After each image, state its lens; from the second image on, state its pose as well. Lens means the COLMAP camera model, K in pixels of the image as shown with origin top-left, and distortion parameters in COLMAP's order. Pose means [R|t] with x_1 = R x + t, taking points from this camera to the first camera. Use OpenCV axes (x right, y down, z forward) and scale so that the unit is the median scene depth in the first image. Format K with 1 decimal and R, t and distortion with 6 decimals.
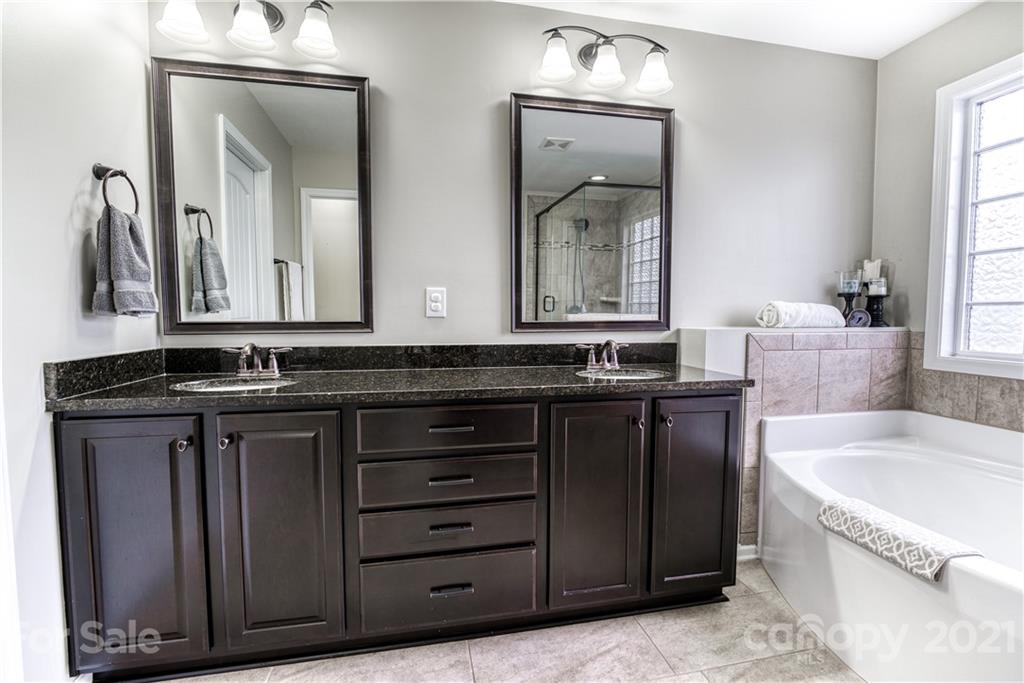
lens RADIAL K [[456.1, 0, 514.0], [0, 456.1, 341.1], [0, 0, 1]] dist [-0.016800, 0.000520]
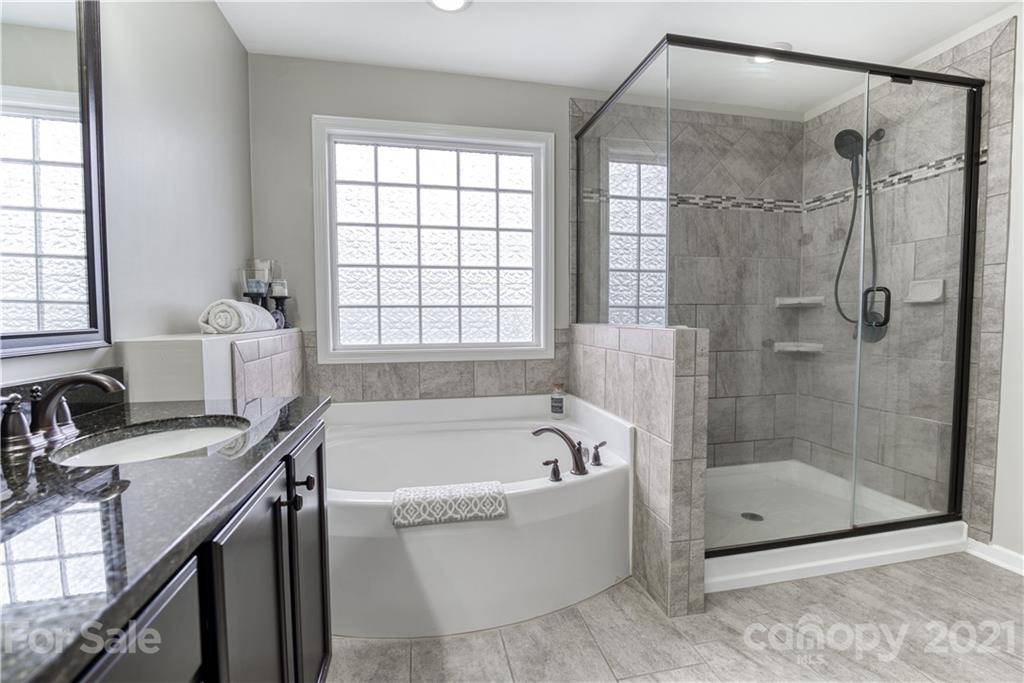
lens RADIAL K [[456.1, 0, 516.7], [0, 456.1, 340.0], [0, 0, 1]] dist [-0.016800, 0.000520]
pose [[-0.000671, -0.056396, 0.998408, -0.234962], [0.062512, 0.996453, 0.056327, -0.034925], [-0.998044, 0.062451, 0.002857, 0.559014]]
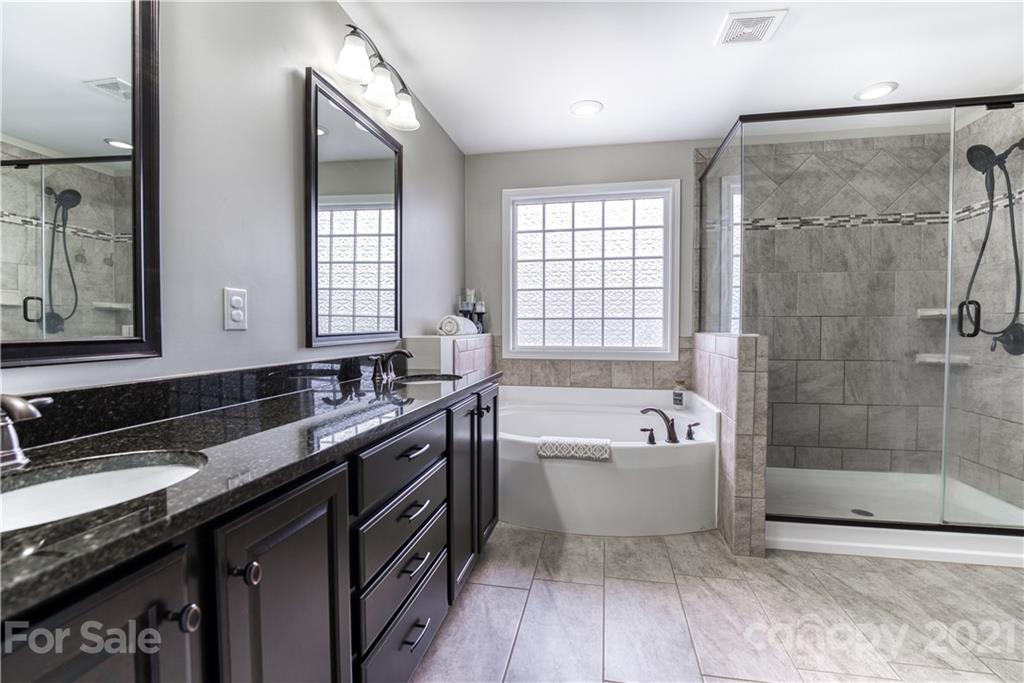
lens RADIAL K [[456.1, 0, 511.2], [0, 456.1, 336.4], [0, 0, 1]] dist [-0.016800, 0.000520]
pose [[0.406219, -0.023433, 0.913475, -0.648489], [0.053912, 0.998544, 0.001641, -0.021040], [-0.912184, 0.048580, 0.406891, 0.328854]]
